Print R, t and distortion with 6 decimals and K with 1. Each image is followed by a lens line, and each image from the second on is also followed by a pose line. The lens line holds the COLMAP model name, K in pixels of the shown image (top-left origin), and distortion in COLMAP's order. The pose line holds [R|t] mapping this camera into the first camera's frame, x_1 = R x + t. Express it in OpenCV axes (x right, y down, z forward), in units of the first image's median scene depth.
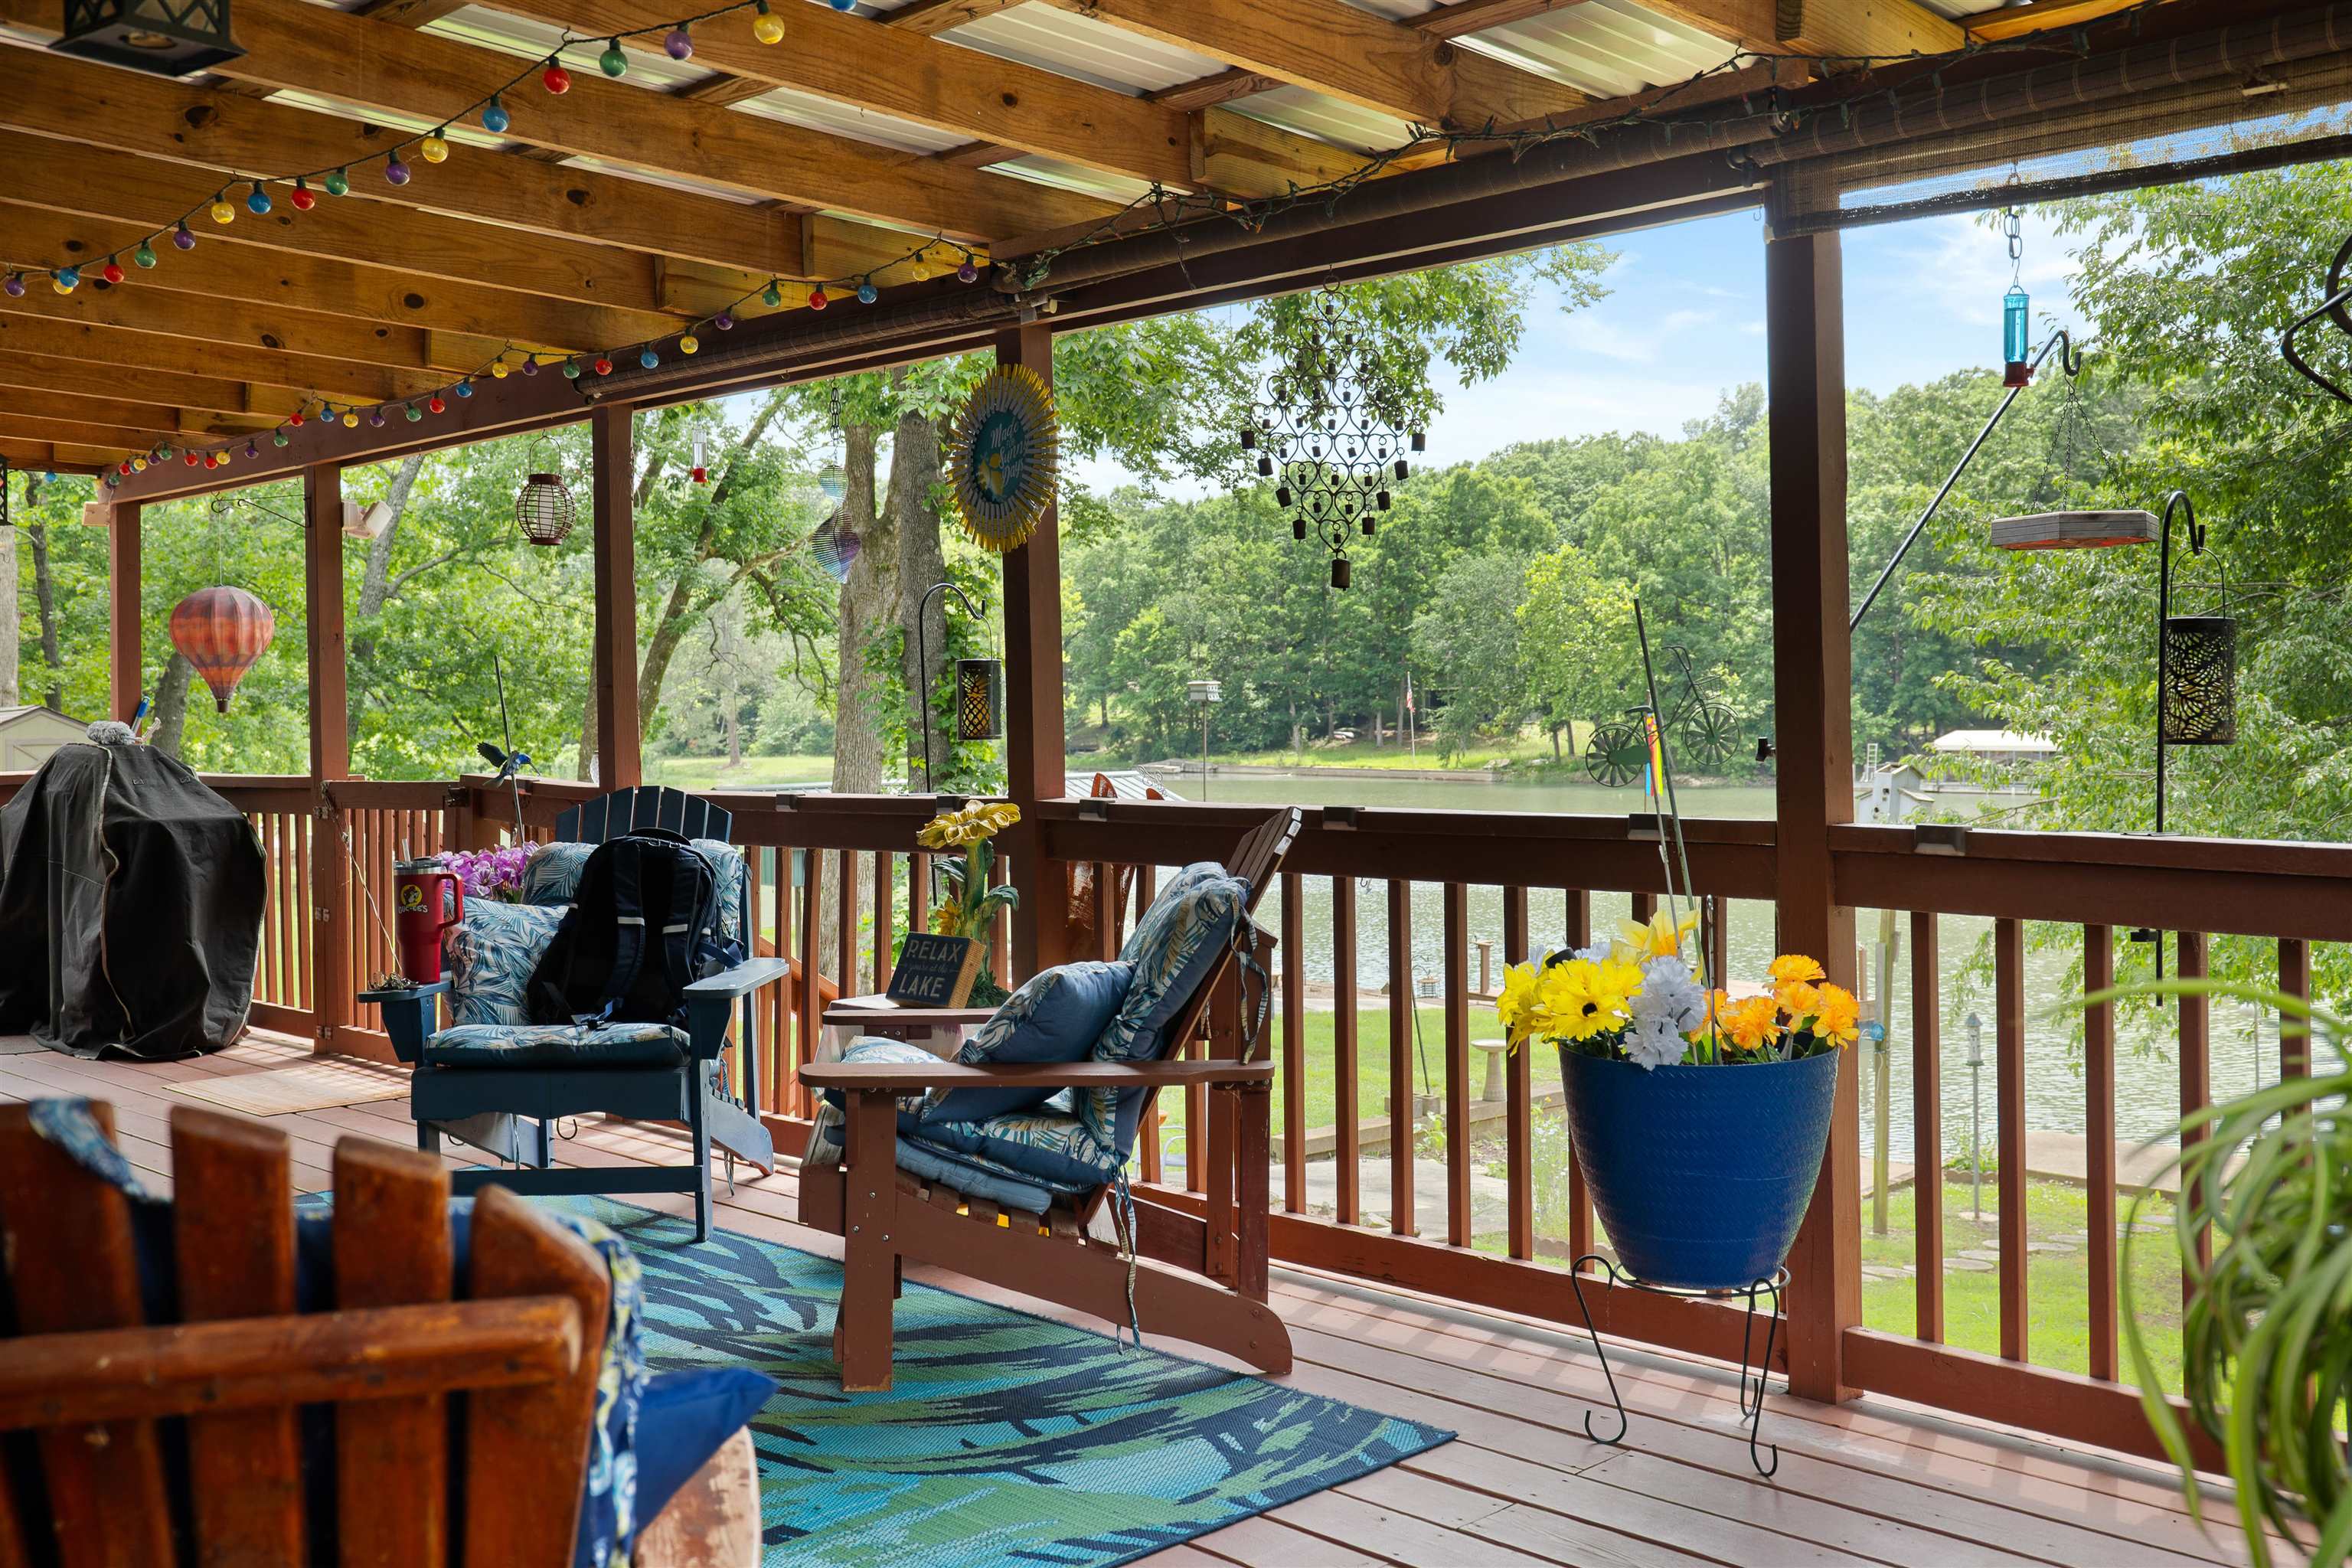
lens RADIAL K [[2290.3, 0, 1176.0], [0, 2290.3, 784.0], [0, 0, 1]] dist [0.003986, 0.007286]
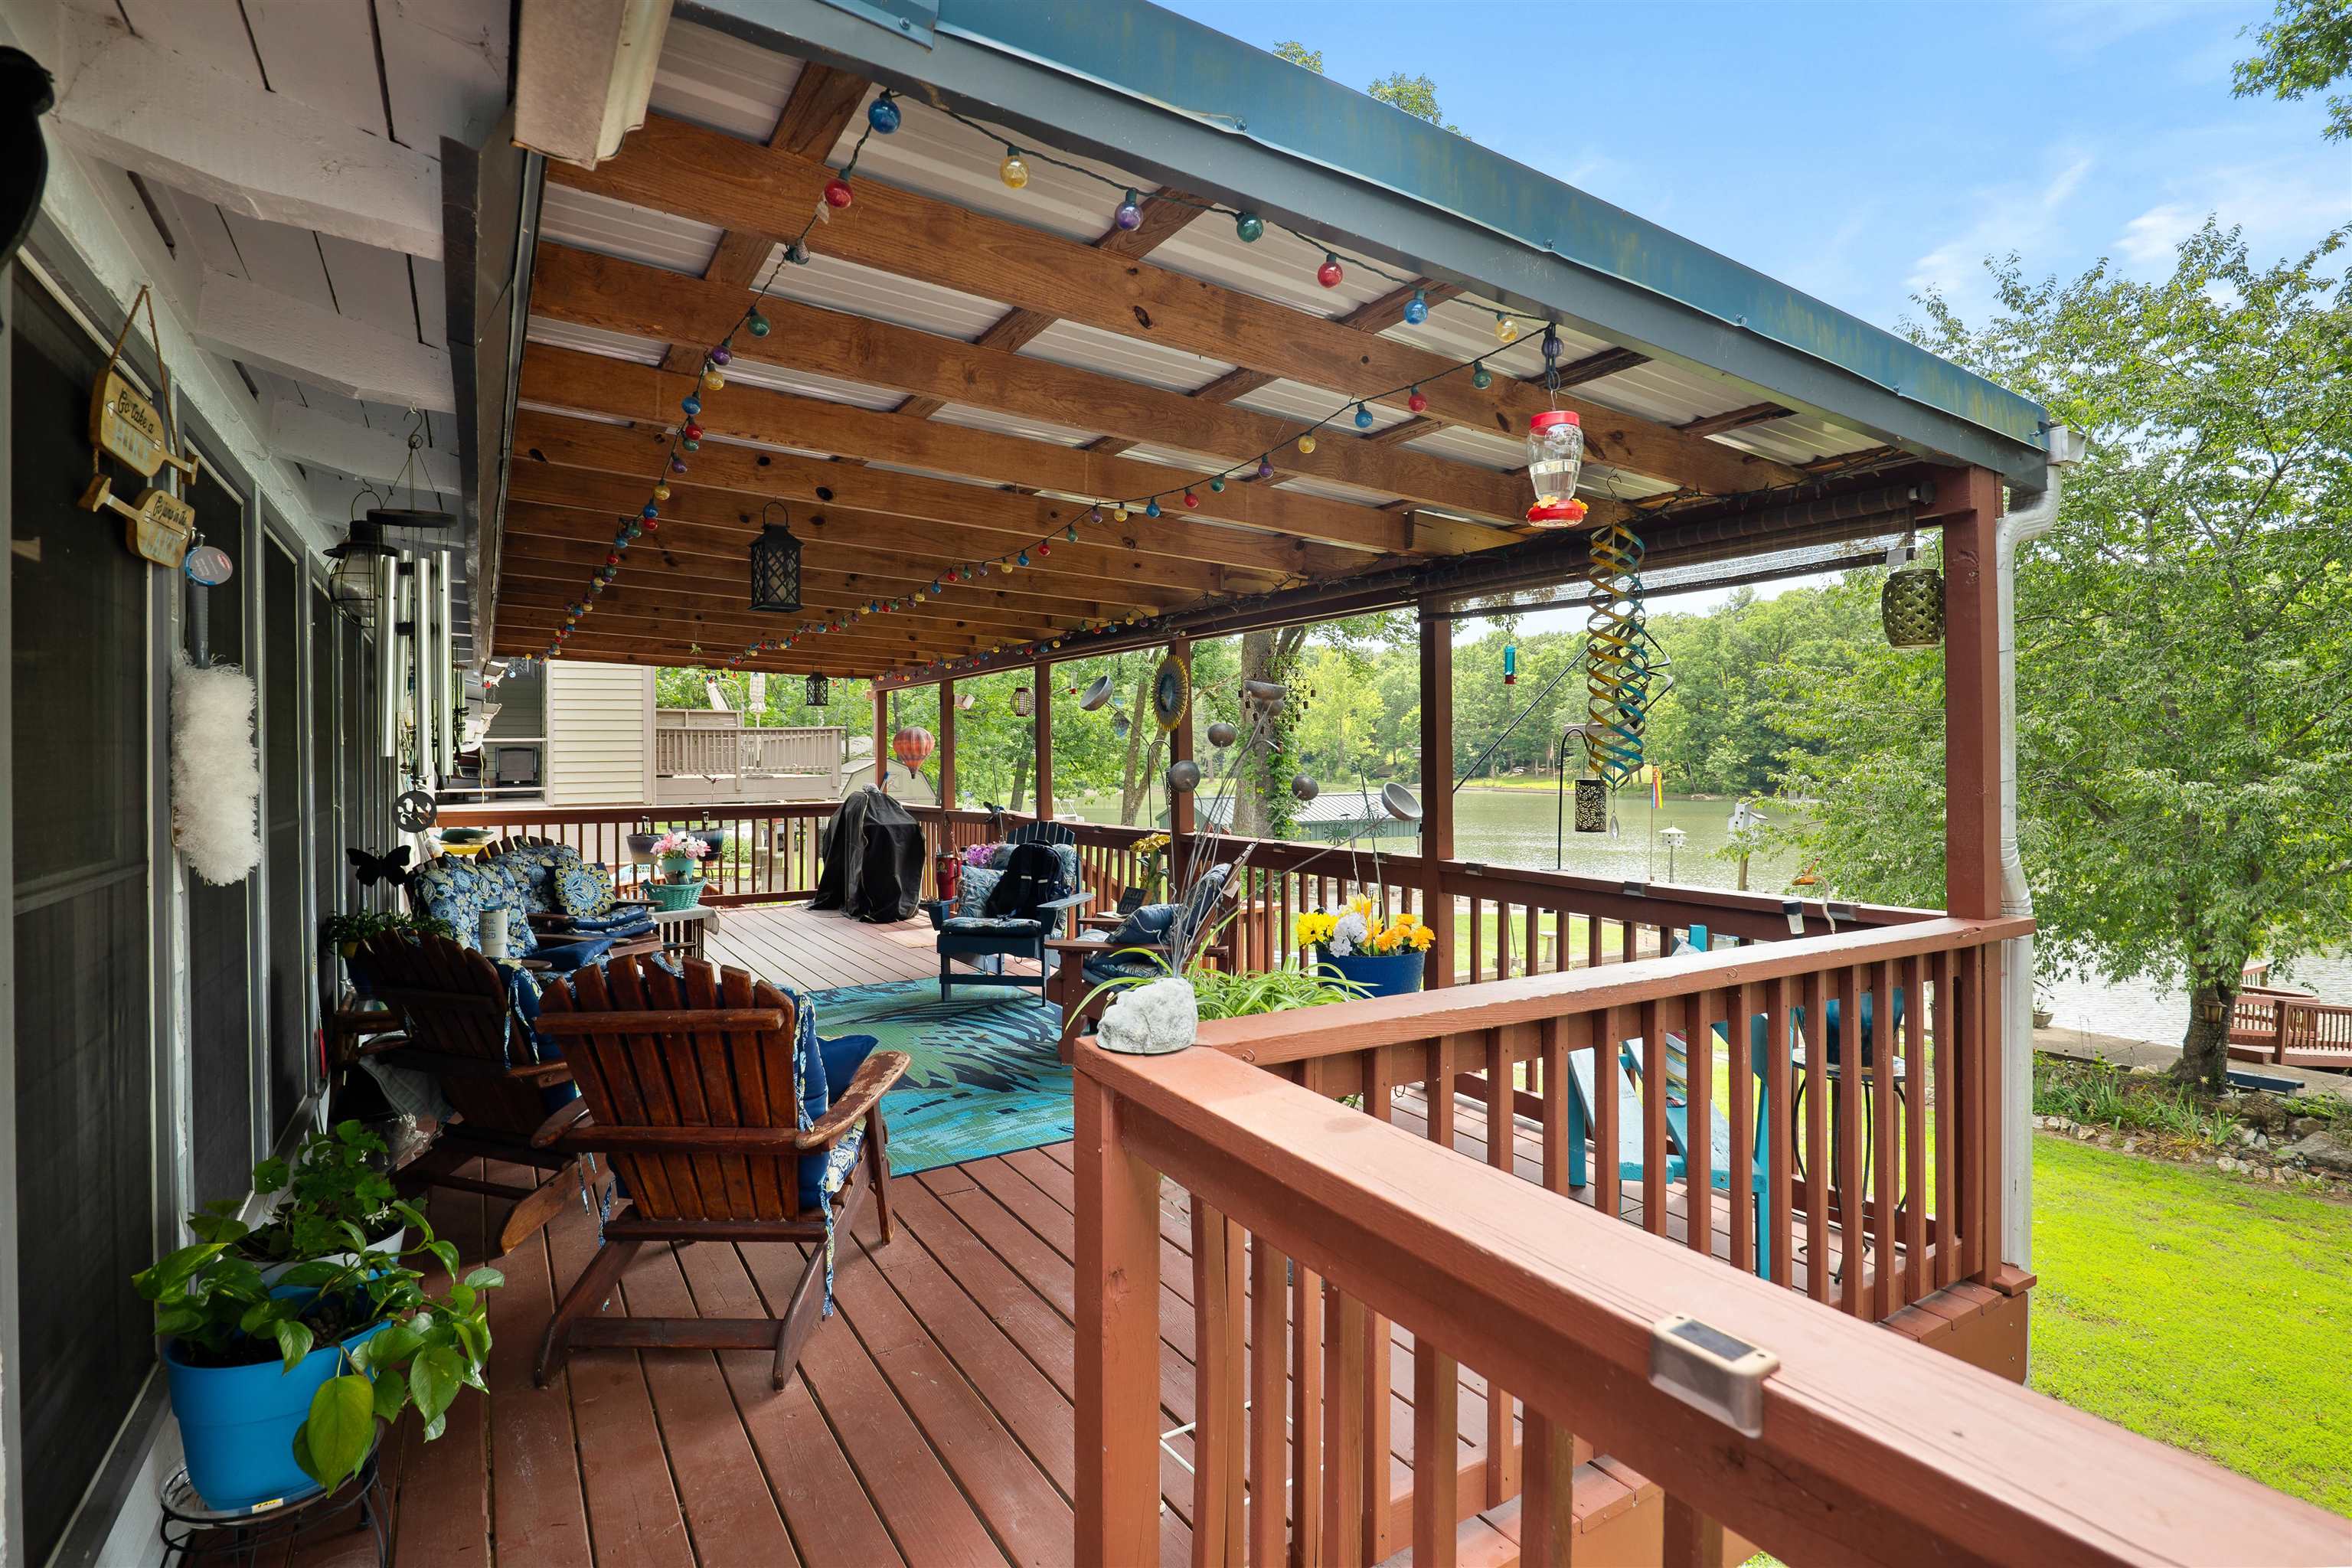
lens RADIAL K [[1123.7, 0, 1167.6], [0, 1123.7, 796.2], [0, 0, 1]] dist [-0.003164, -0.000853]
pose [[0.975597, 0.012680, -0.219203, 0.185041], [-0.012354, 0.999920, 0.002858, -0.035112], [0.219222, -0.000080, 0.975675, -0.167464]]
